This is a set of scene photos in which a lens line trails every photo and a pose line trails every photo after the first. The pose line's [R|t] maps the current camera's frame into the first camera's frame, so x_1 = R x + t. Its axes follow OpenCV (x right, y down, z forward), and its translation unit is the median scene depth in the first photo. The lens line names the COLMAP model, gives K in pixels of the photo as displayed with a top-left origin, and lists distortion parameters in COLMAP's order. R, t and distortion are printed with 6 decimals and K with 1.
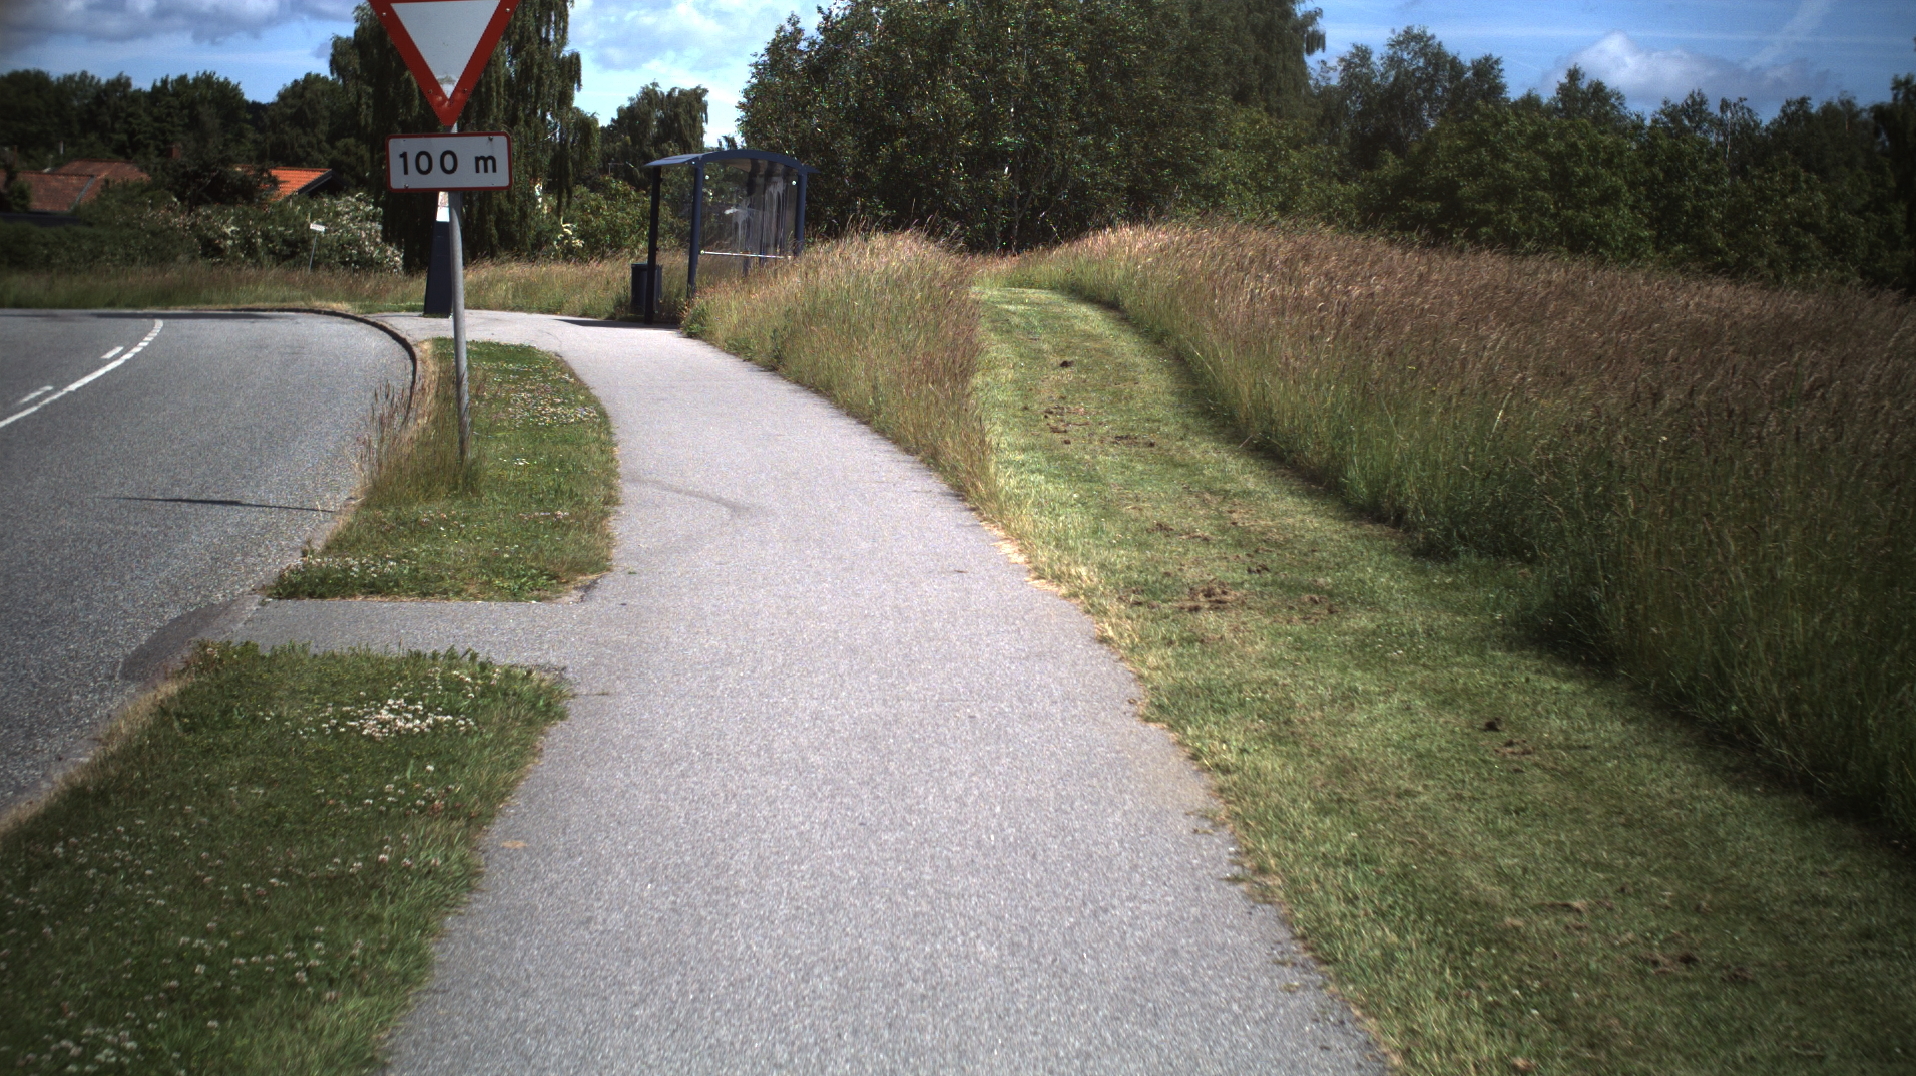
lens RADIAL K [[3615.1, 0, 958.0], [0, 3615.1, 538.0], [0, 0, 1]] dist [-0.284776, 0.458064]
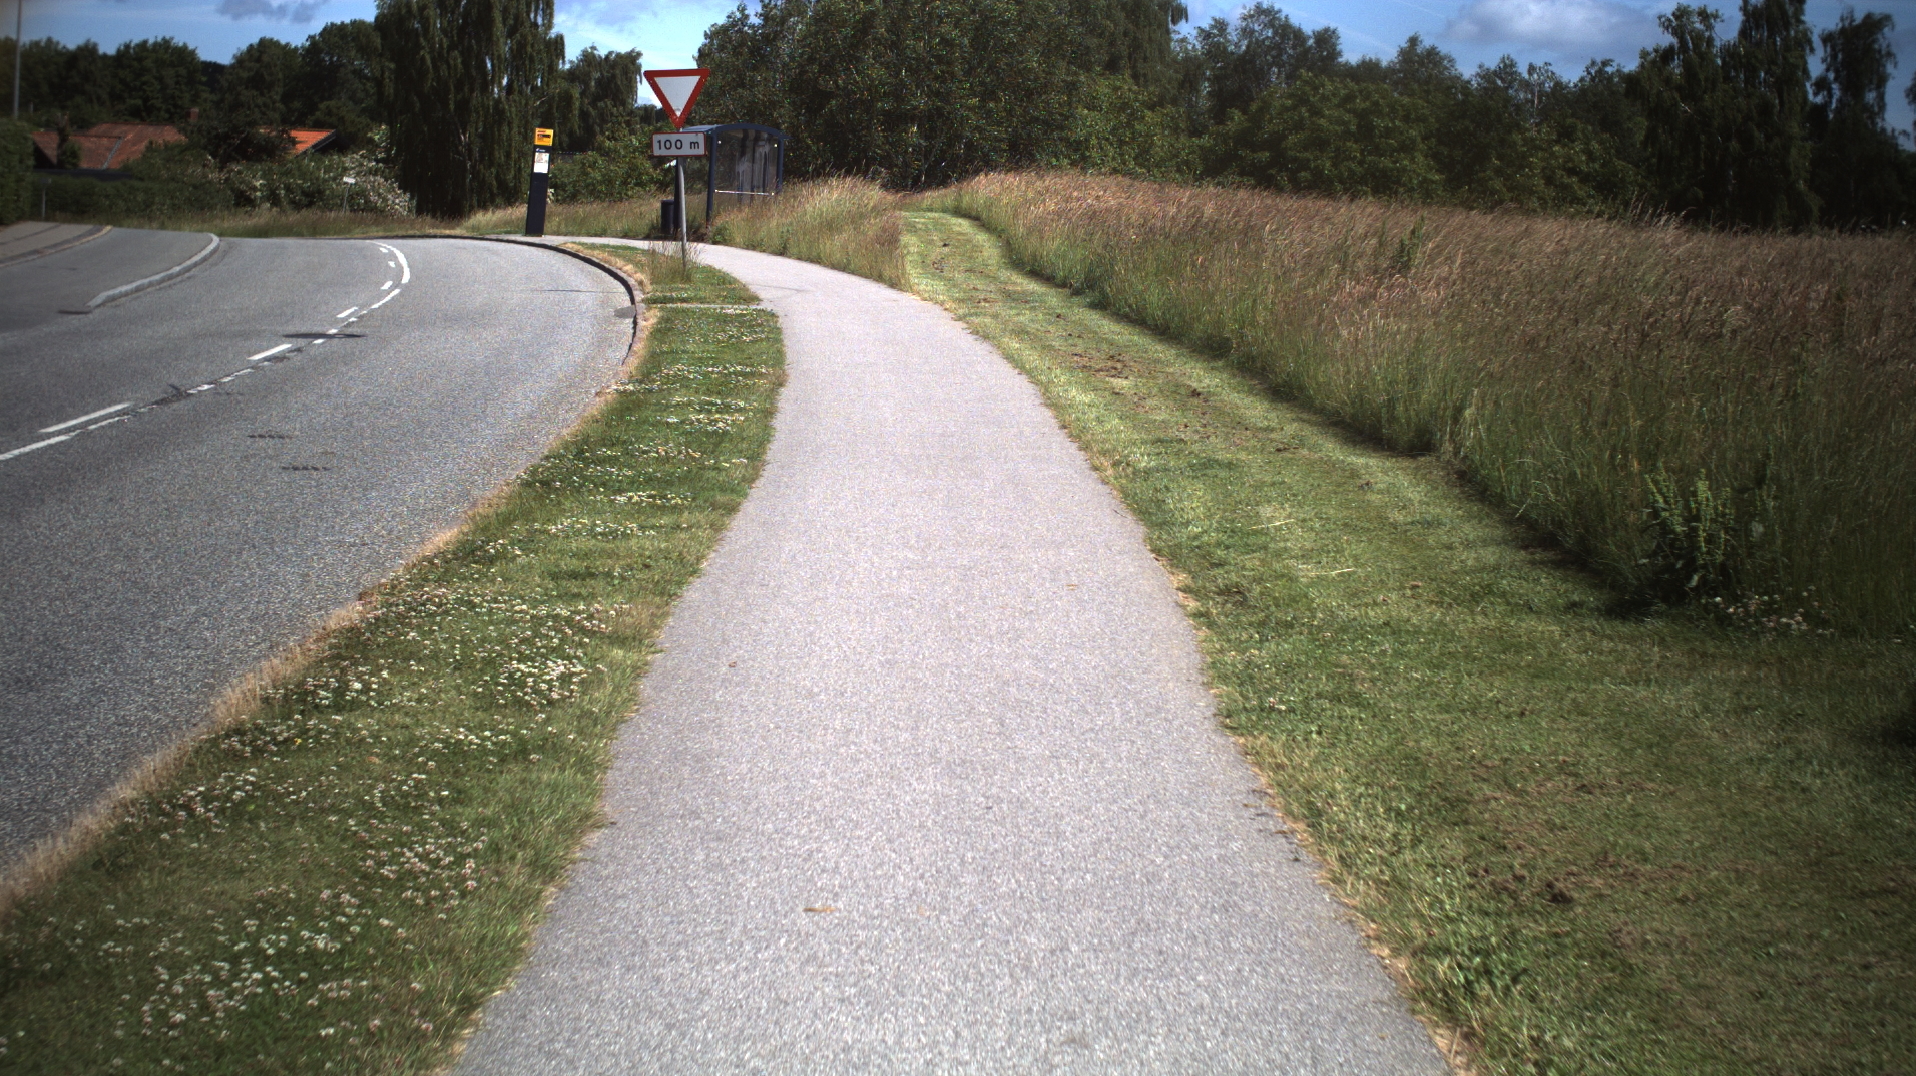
lens RADIAL K [[3615.1, 0, 958.0], [0, 3615.1, 538.0], [0, 0, 1]] dist [-0.284776, 0.458064]
pose [[0.999682, -0.008666, 0.023686, -0.002506], [0.008344, 0.999871, 0.013689, 0.021054], [-0.023801, -0.013487, 0.999626, -0.234309]]
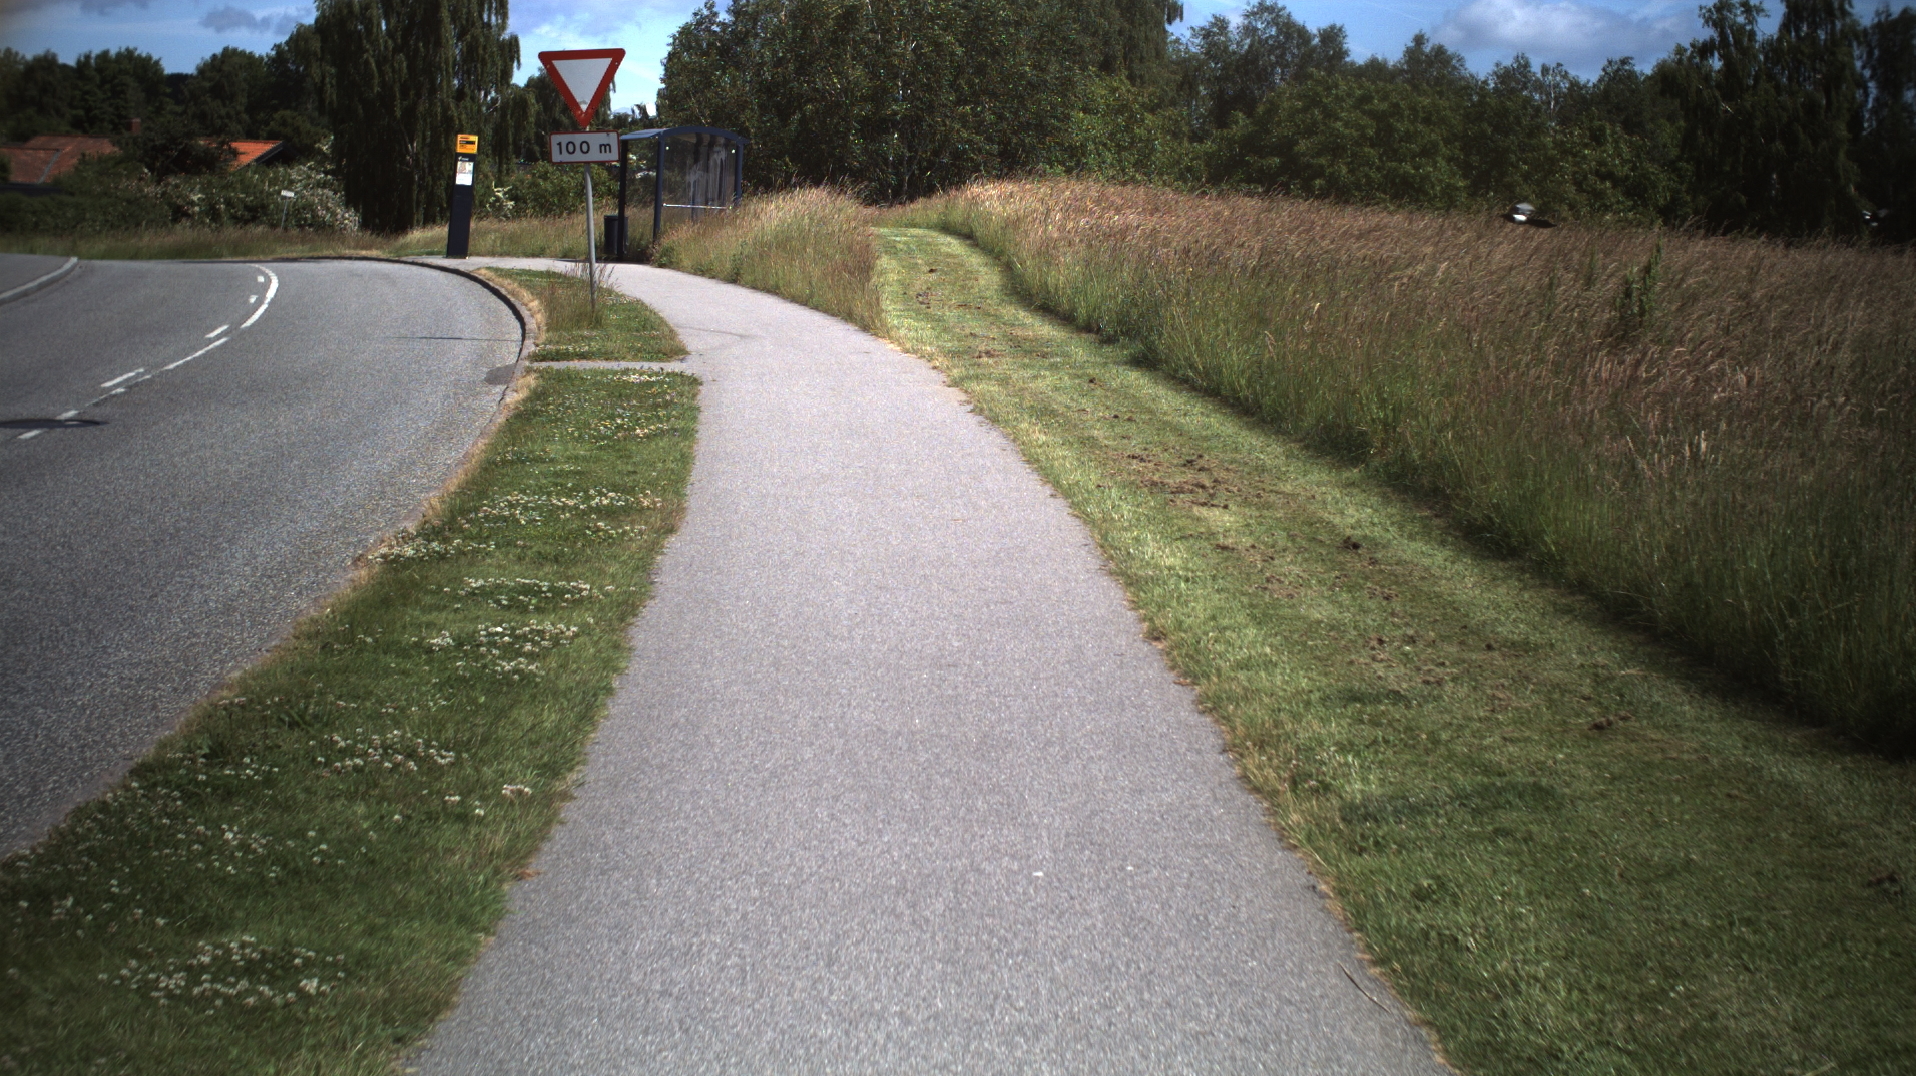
lens RADIAL K [[3615.1, 0, 958.0], [0, 3615.1, 538.0], [0, 0, 1]] dist [-0.284776, 0.458064]
pose [[0.999504, -0.014802, 0.027782, -0.000878], [0.014492, 0.999831, 0.011304, 0.012821], [-0.027944, -0.010896, 0.999550, -0.140771]]
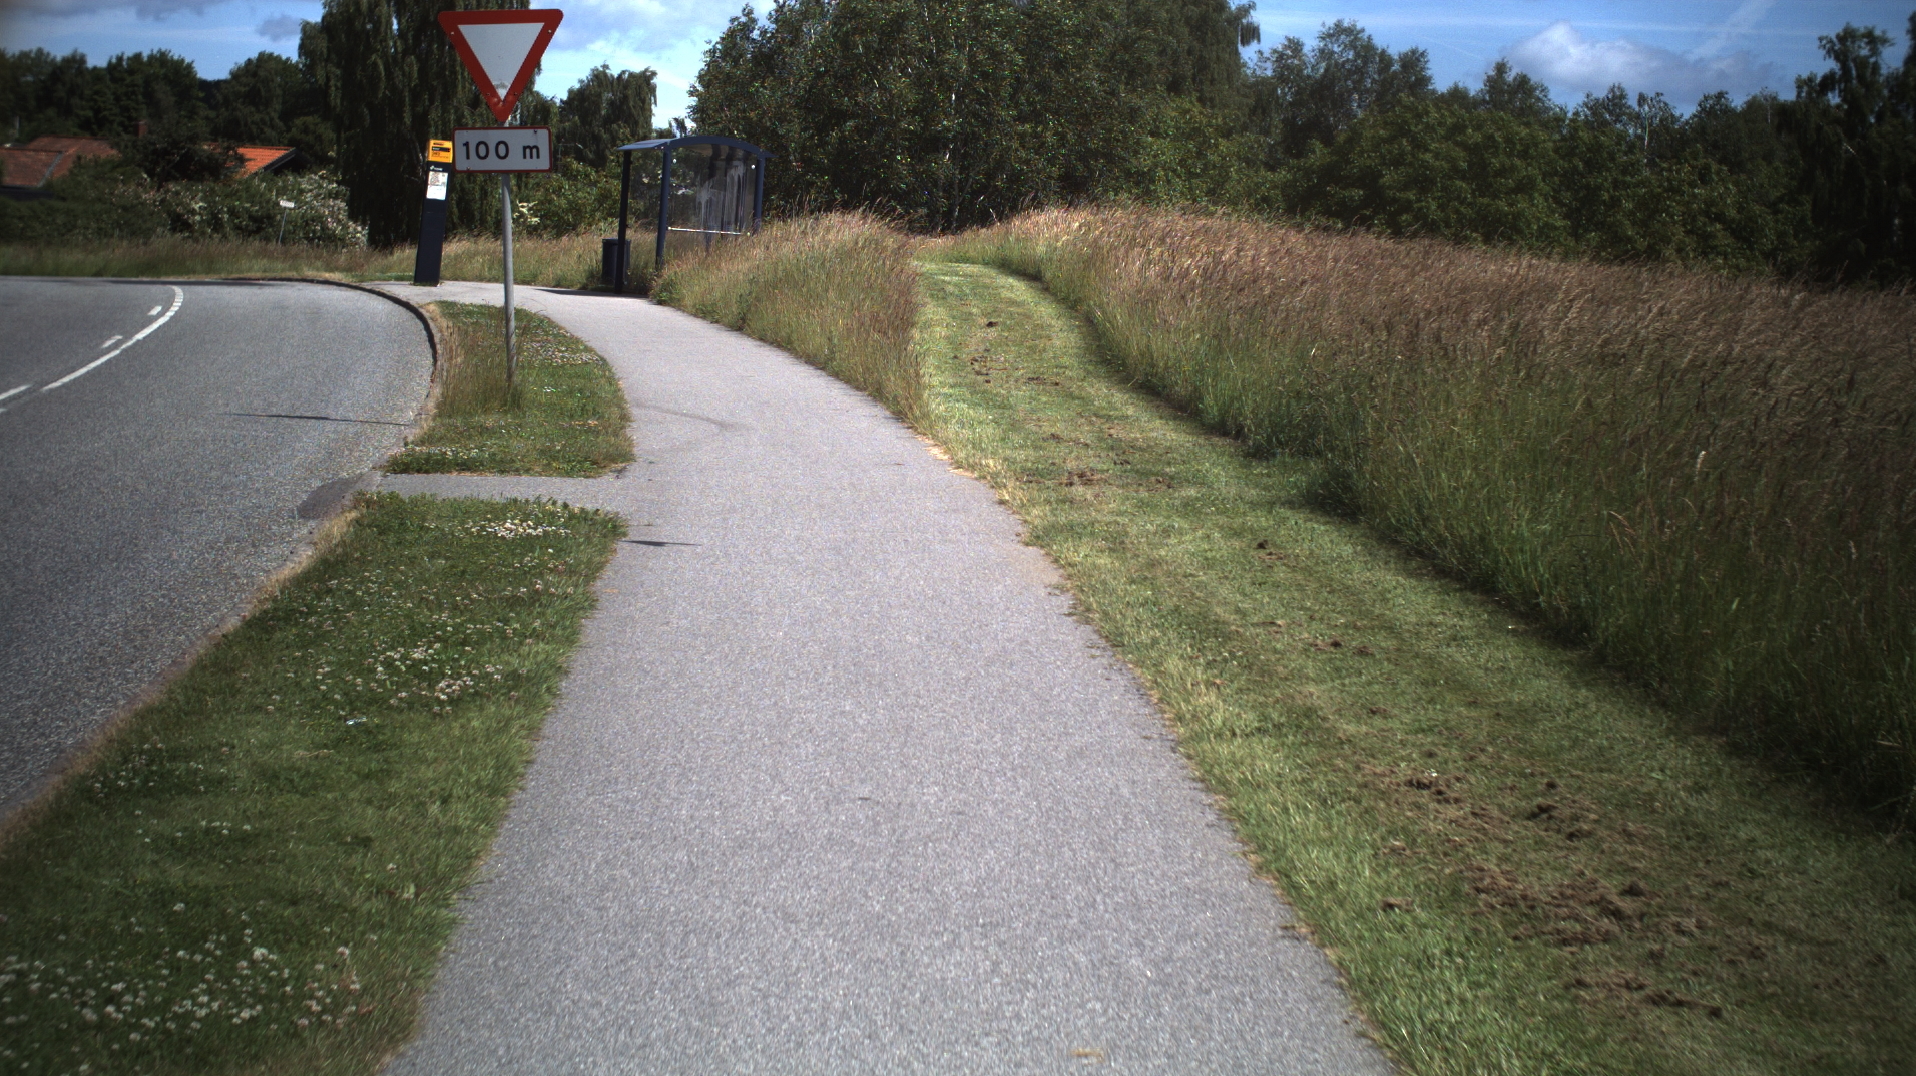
lens RADIAL K [[3615.1, 0, 958.0], [0, 3615.1, 538.0], [0, 0, 1]] dist [-0.284776, 0.458064]
pose [[0.999826, 0.008842, 0.016400, 0.000107], [-0.008916, 0.999950, 0.004451, 0.004364], [-0.016360, -0.004597, 0.999856, -0.046875]]
